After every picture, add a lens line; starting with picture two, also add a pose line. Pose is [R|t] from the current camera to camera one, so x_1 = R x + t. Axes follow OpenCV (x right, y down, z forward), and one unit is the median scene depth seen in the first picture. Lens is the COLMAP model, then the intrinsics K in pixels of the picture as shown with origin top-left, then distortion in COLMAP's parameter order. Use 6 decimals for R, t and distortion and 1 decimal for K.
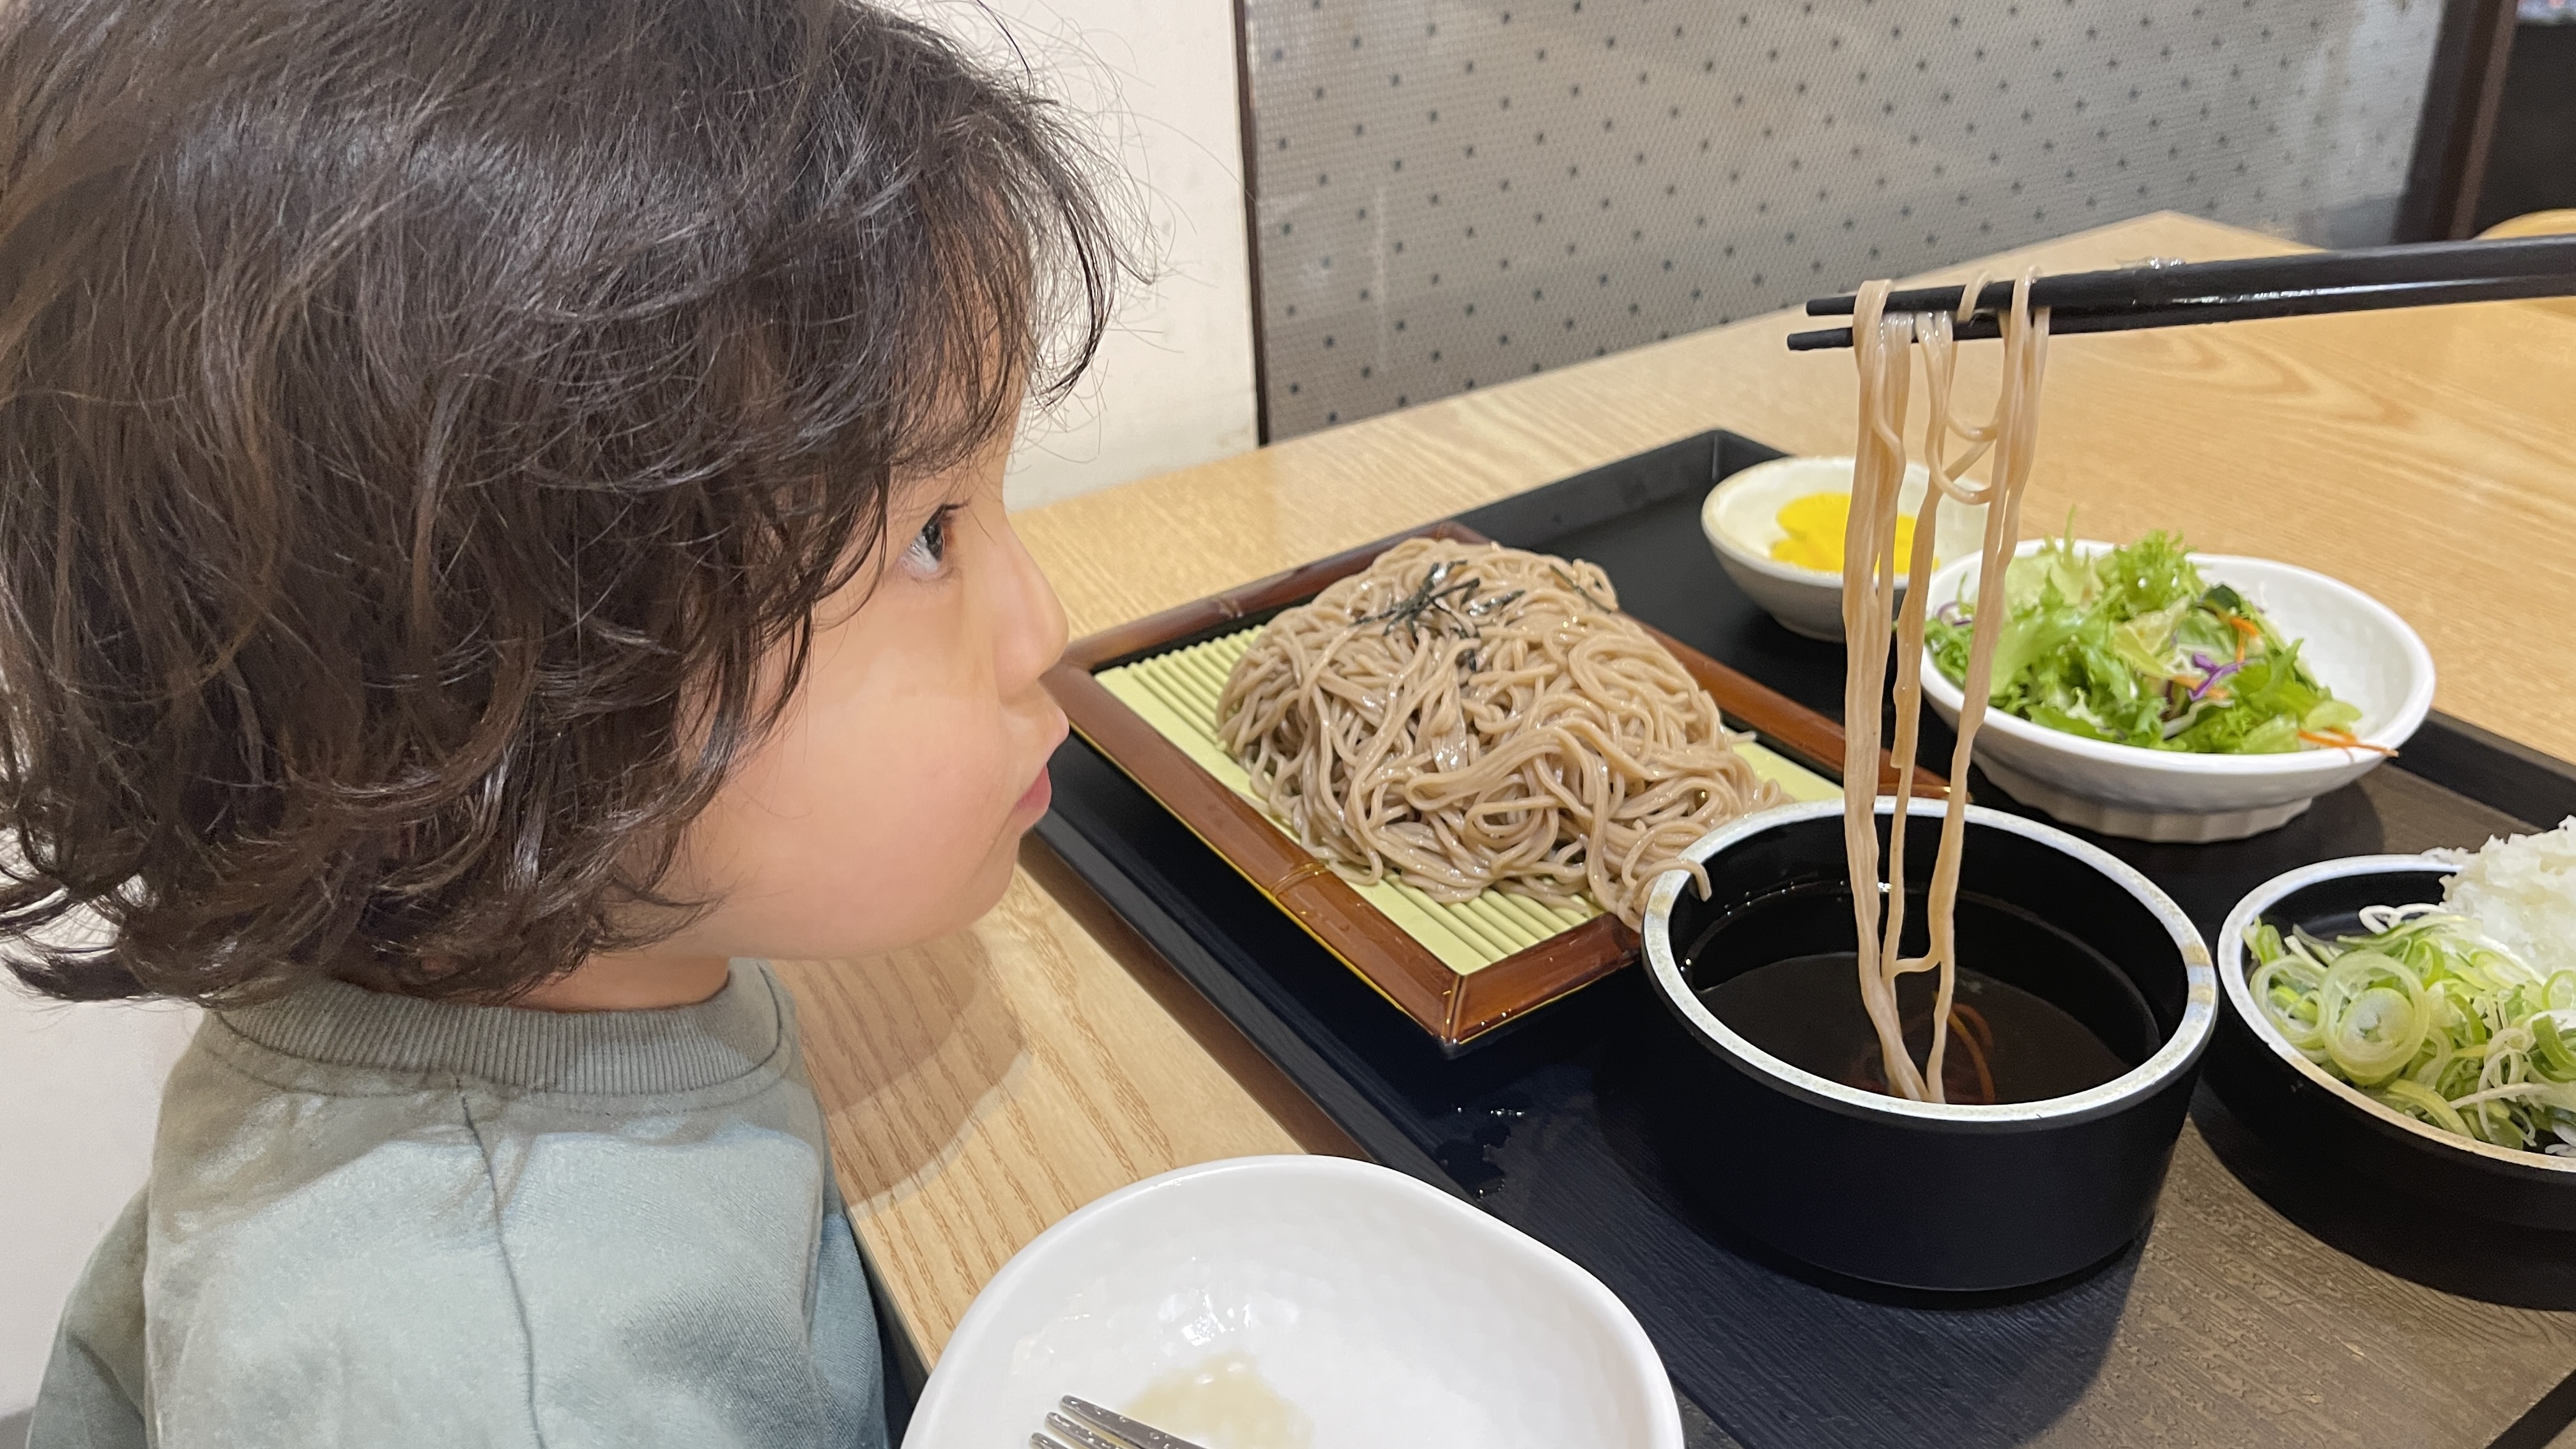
lens RADIAL K [[1967.1, 0, 1279.7], [0, 1967.1, 723.5], [0, 0, 1]] dist [0.025304, -0.062734]
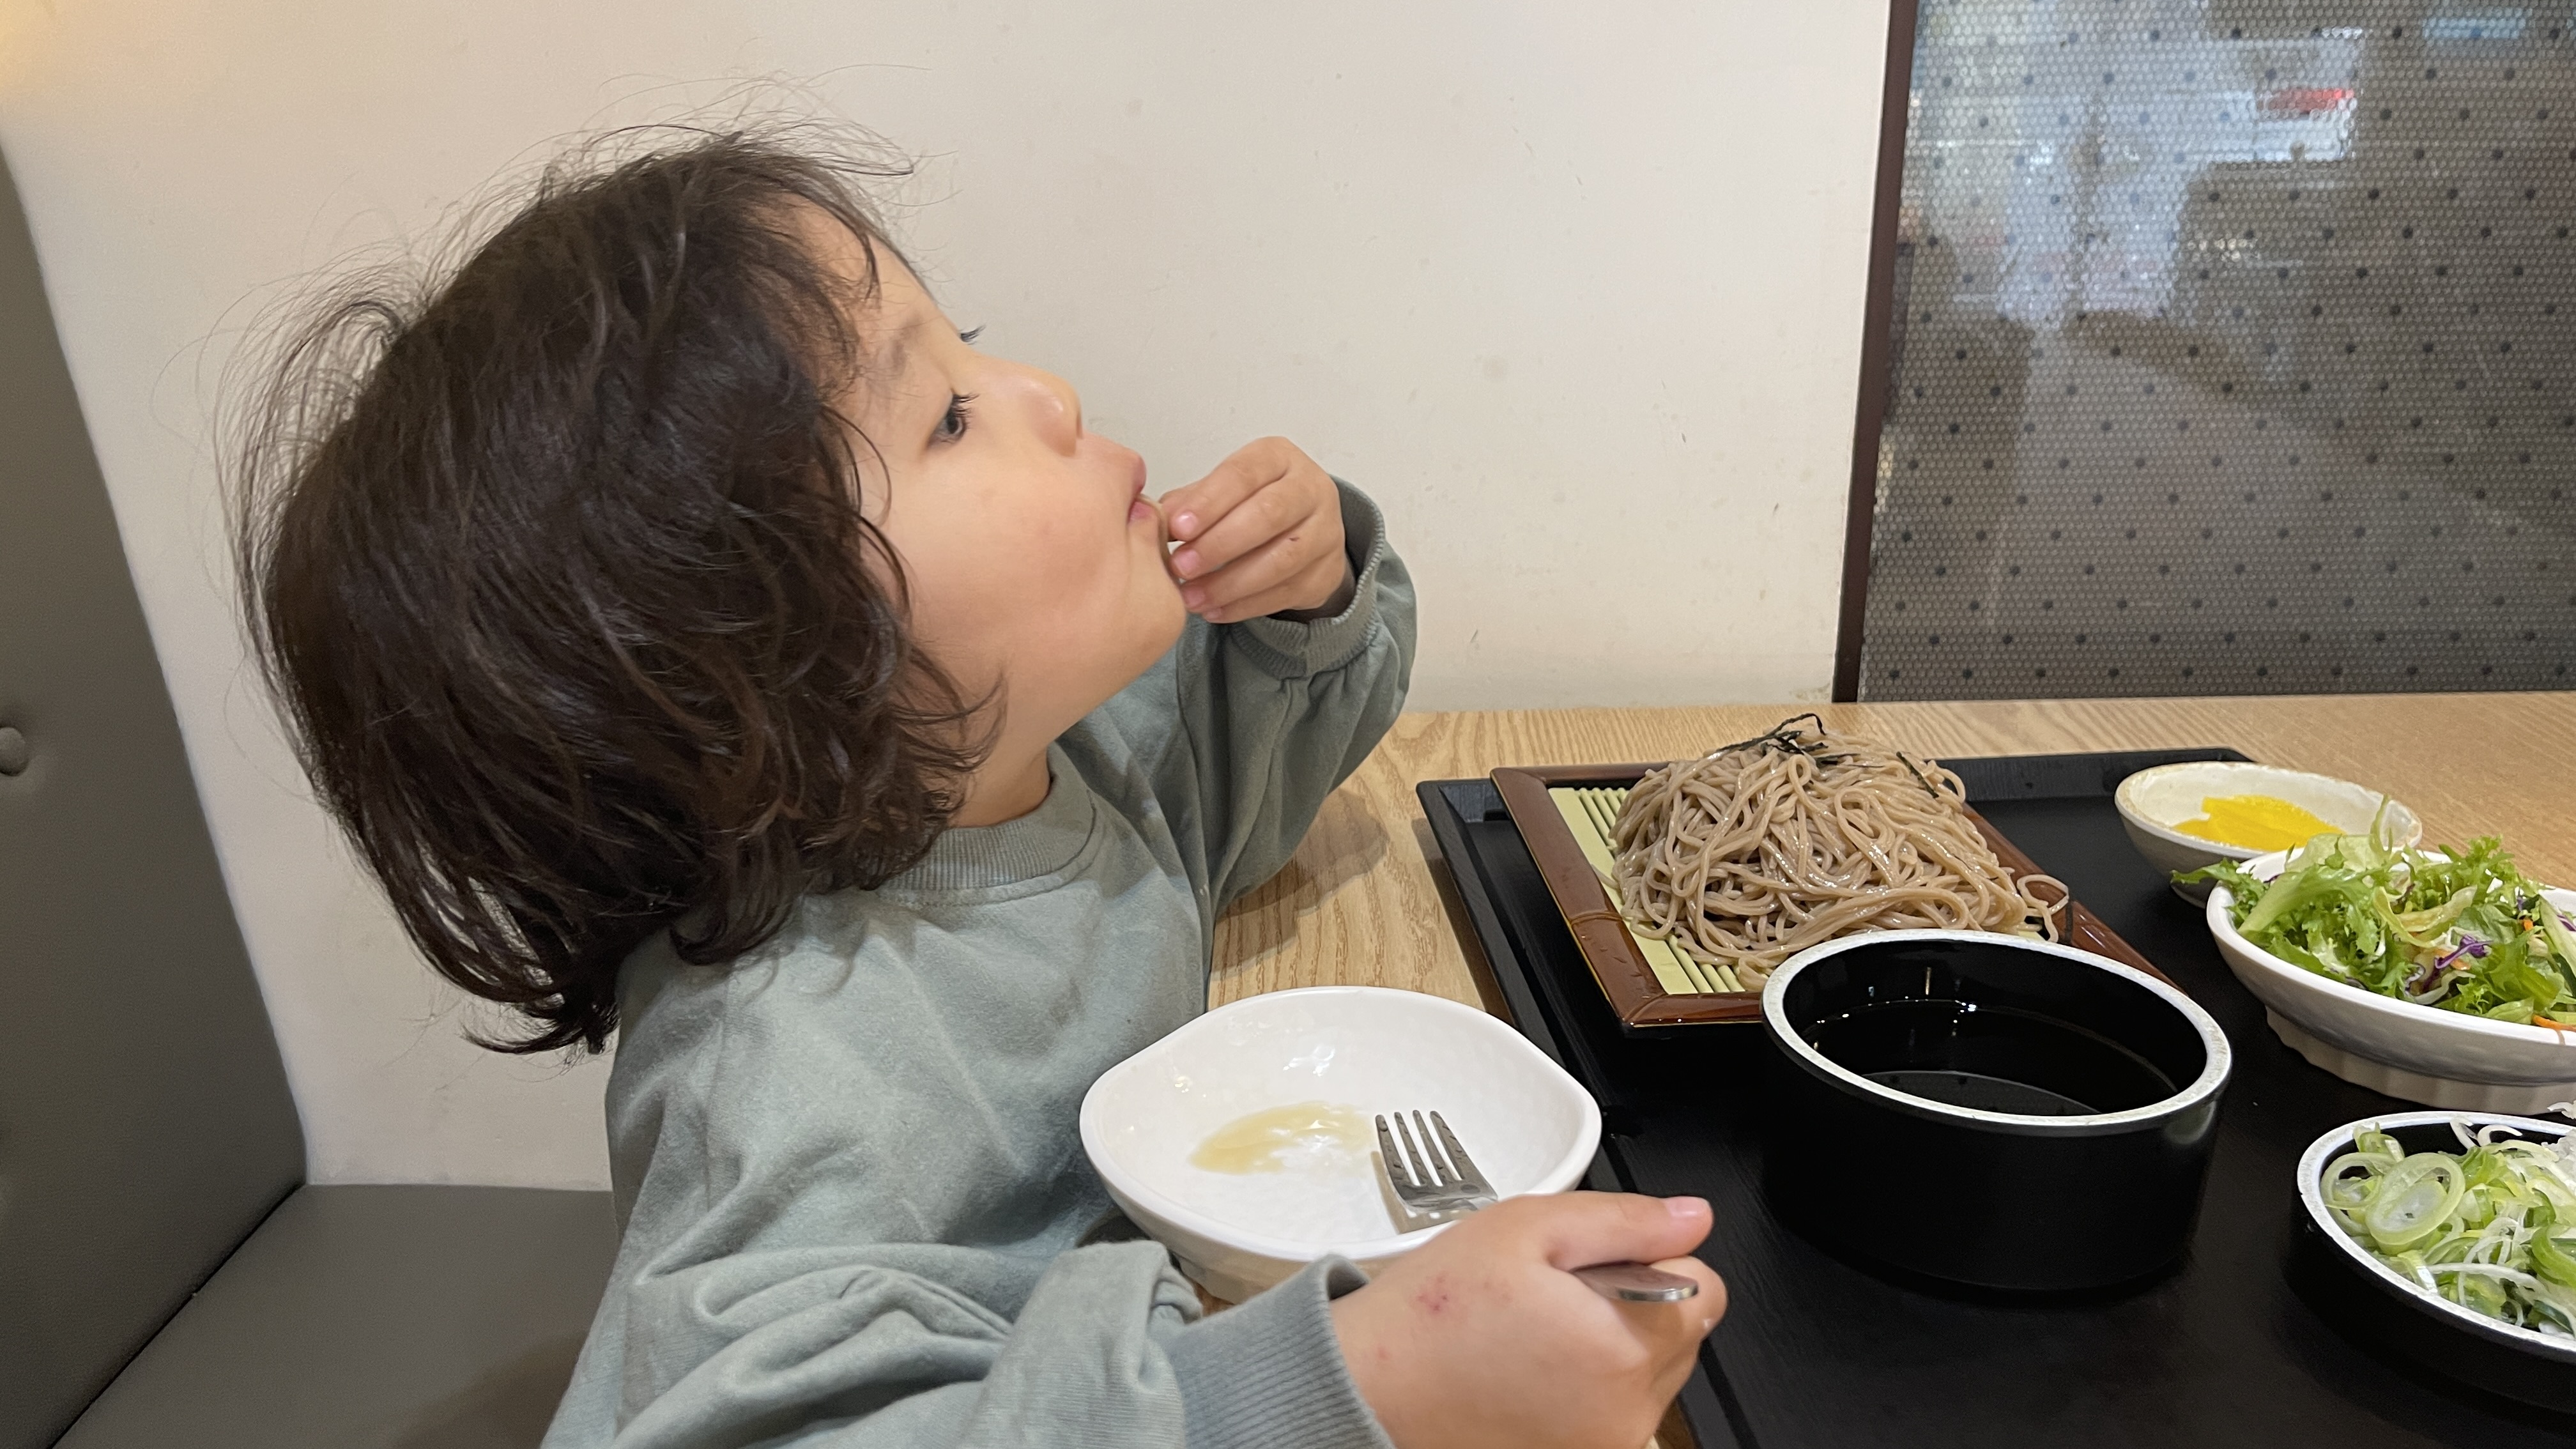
lens RADIAL K [[1967.1, 0, 1287.2], [0, 1967.1, 729.7], [0, 0, 1]] dist [0.025304, -0.062734]
pose [[0.878087, 0.184416, -0.441536, 0.375407], [-0.264936, 0.955775, -0.127682, 0.175765], [0.398463, 0.229095, 0.888112, -0.255080]]
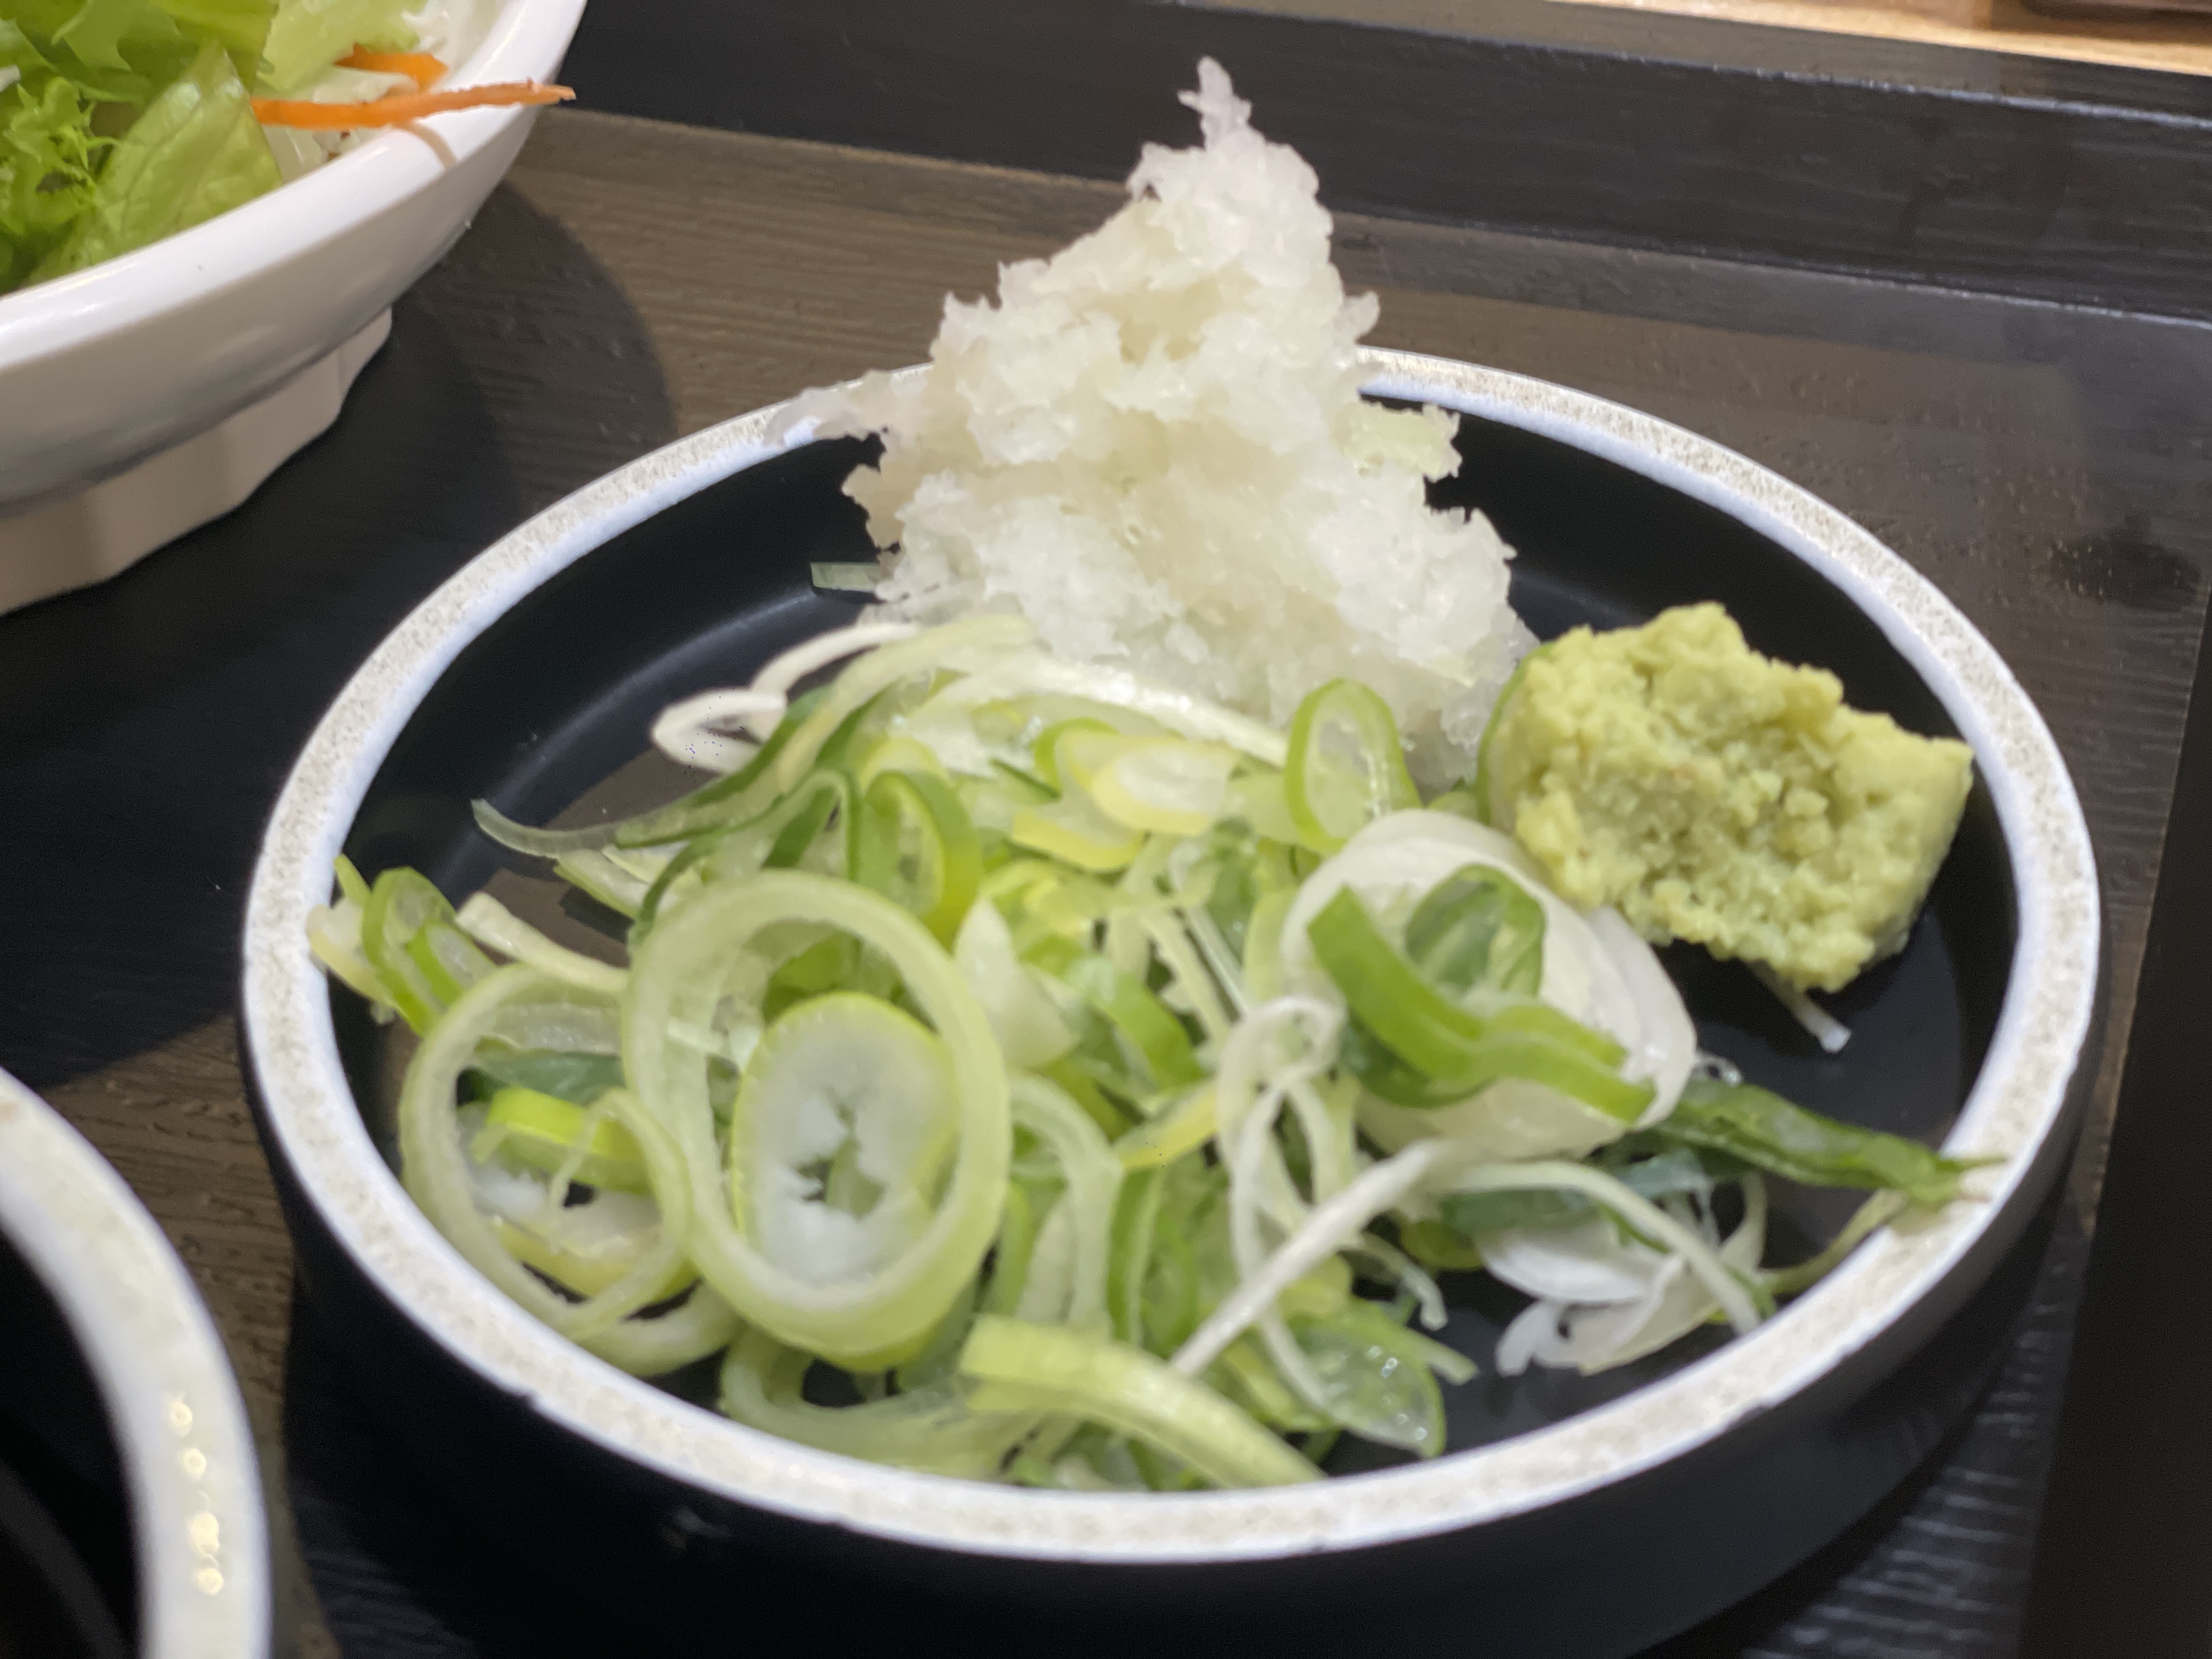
lens RADIAL K [[4057.3, 0, 1102.5], [0, 4057.3, 833.2], [0, 0, 1]] dist [0.134287, 0.000000]
pose [[0.761029, -0.400345, 0.510450, 0.272922], [0.312411, 0.915782, 0.252472, -0.011356], [-0.568537, -0.032669, 0.822009, 0.452858]]
